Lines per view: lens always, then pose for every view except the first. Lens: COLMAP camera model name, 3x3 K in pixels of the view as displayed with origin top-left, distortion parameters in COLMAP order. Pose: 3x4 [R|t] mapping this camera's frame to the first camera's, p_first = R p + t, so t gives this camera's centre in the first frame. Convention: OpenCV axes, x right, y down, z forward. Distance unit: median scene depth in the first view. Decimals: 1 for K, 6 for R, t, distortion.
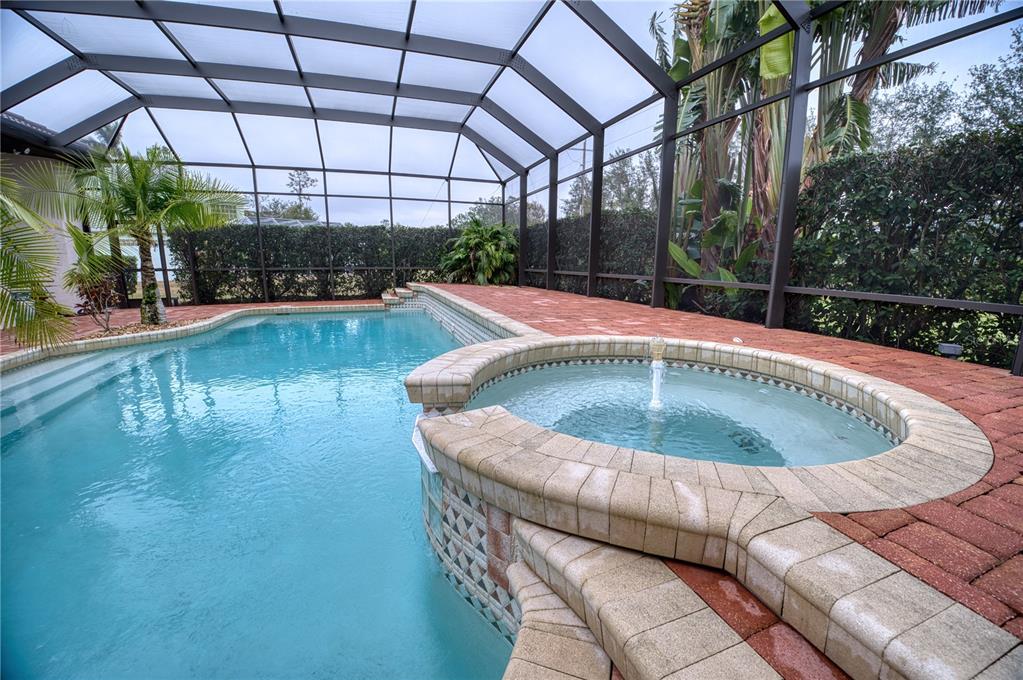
lens RADIAL K [[412.6, 0, 512.5], [0, 412.6, 336.2], [0, 0, 1]] dist [-0.012779, -0.000159]
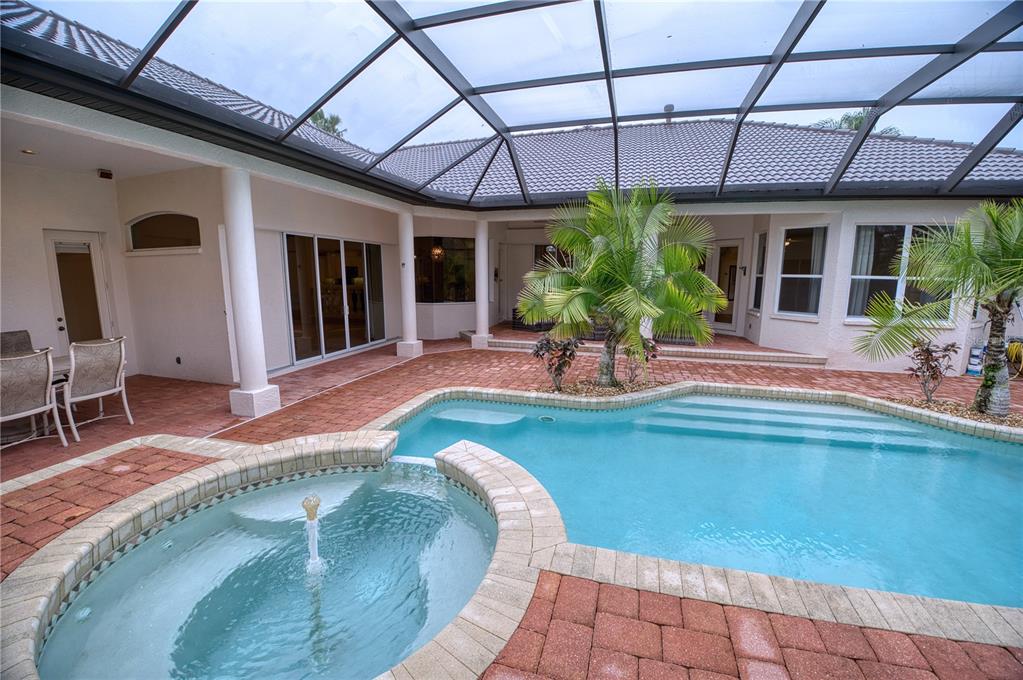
lens RADIAL K [[412.6, 0, 513.3], [0, 412.6, 336.4], [0, 0, 1]] dist [-0.012779, -0.000159]
pose [[-0.586662, 0.133343, -0.798779, 0.354775], [-0.153286, 0.950237, 0.271208, -0.308045], [0.795192, 0.281549, -0.537028, 0.811955]]
